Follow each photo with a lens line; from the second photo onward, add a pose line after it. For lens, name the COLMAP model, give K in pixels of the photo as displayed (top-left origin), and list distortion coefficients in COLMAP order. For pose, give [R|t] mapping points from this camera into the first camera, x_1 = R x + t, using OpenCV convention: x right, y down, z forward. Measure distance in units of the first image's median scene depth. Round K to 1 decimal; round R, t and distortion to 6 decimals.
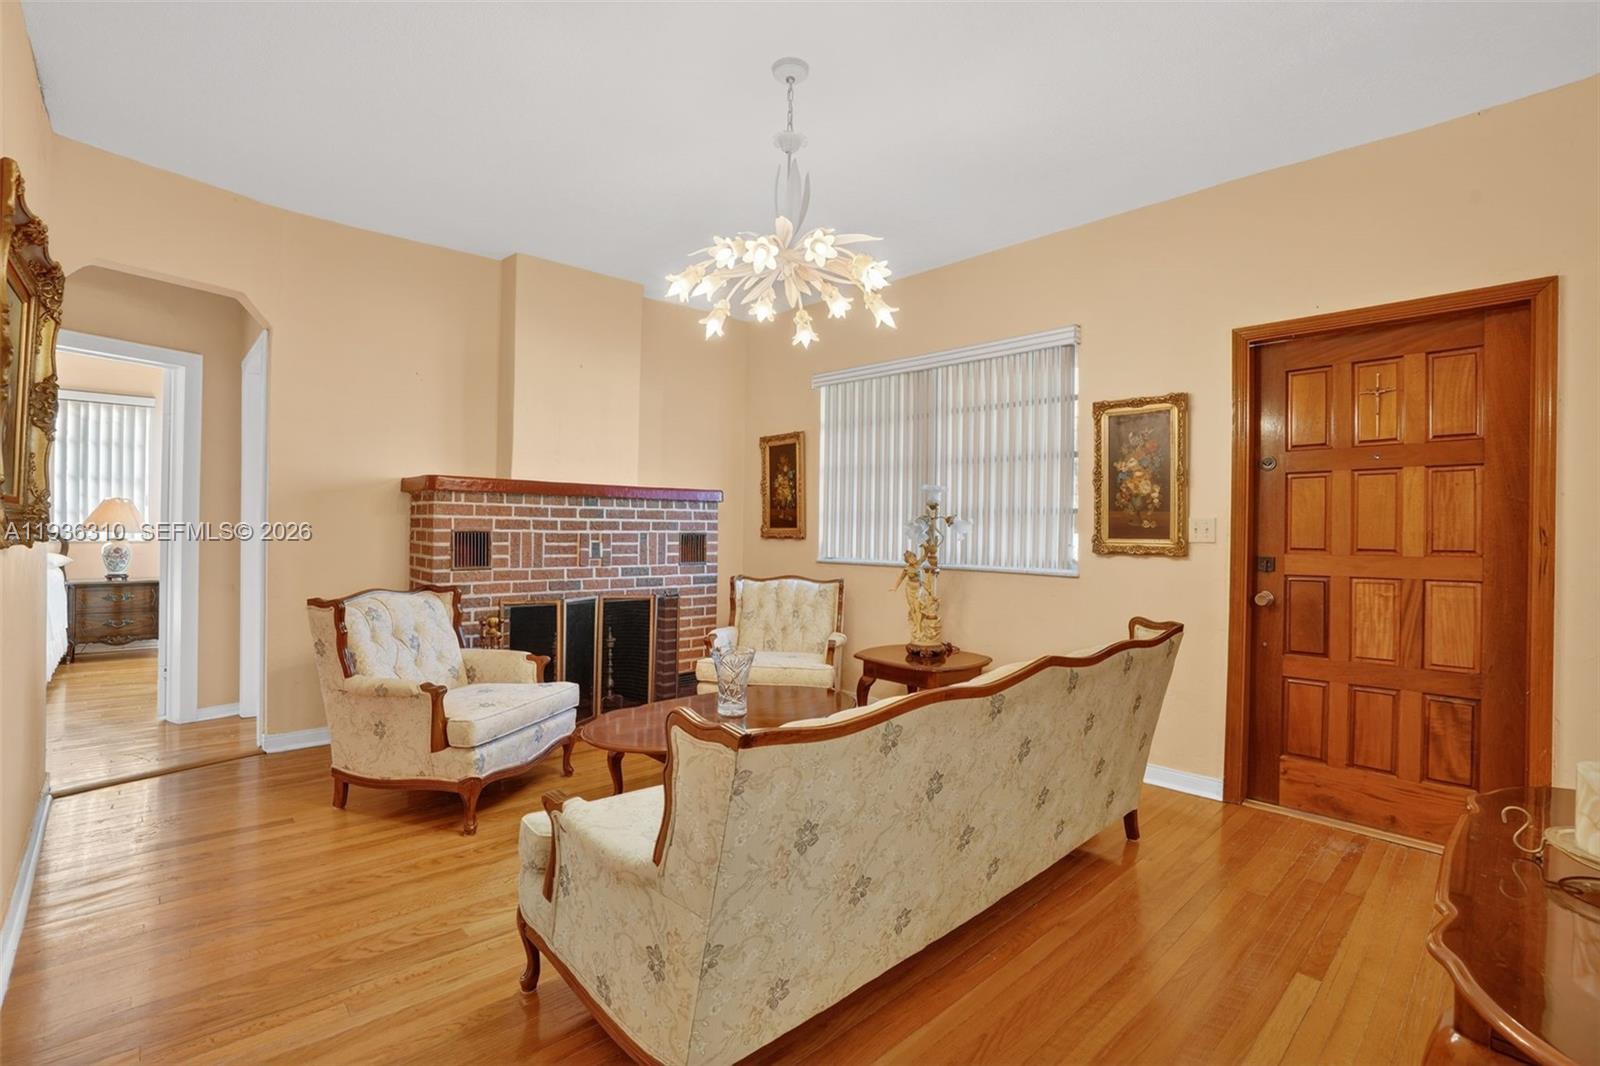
lens RADIAL K [[730.5, 0, 799.2], [0, 730.5, 527.0], [0, 0, 1]] dist [-0.072480, 0.025820]
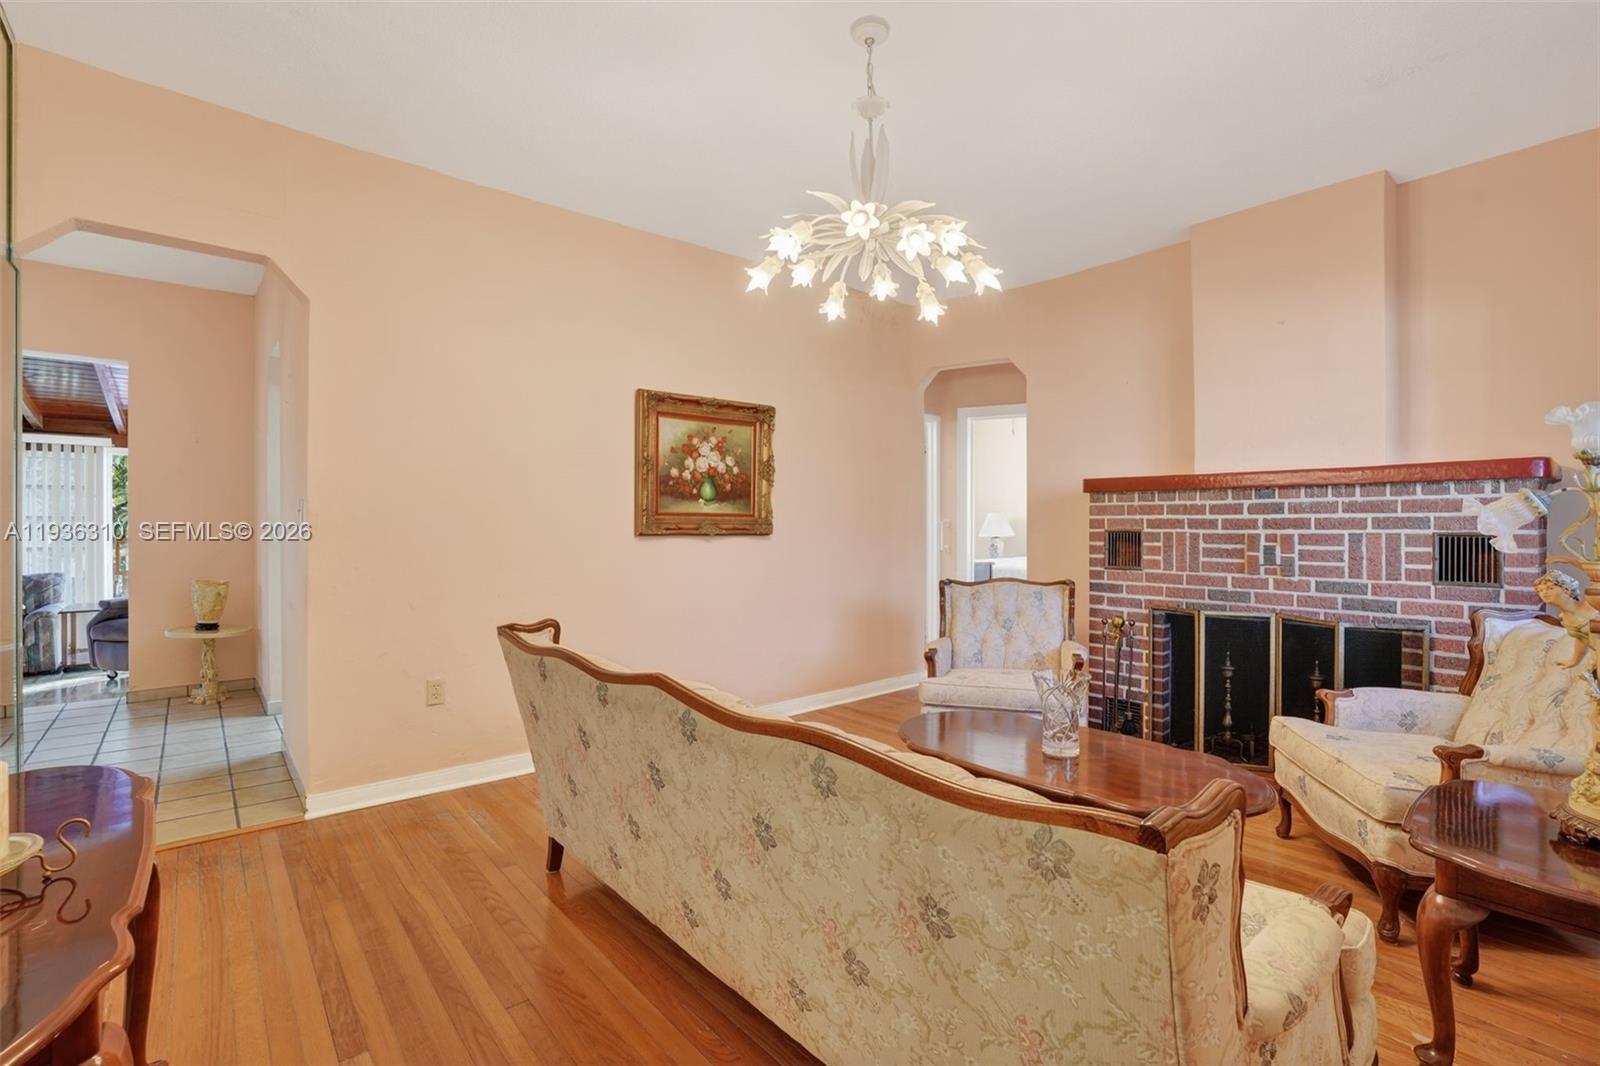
lens RADIAL K [[730.5, 0, 799.2], [0, 730.5, 527.0], [0, 0, 1]] dist [-0.072480, 0.025820]
pose [[-0.040774, -0.010705, -0.999111, 0.512988], [0.000334, 0.999942, -0.010728, 0.009814], [0.999168, -0.000771, -0.040768, 0.533253]]
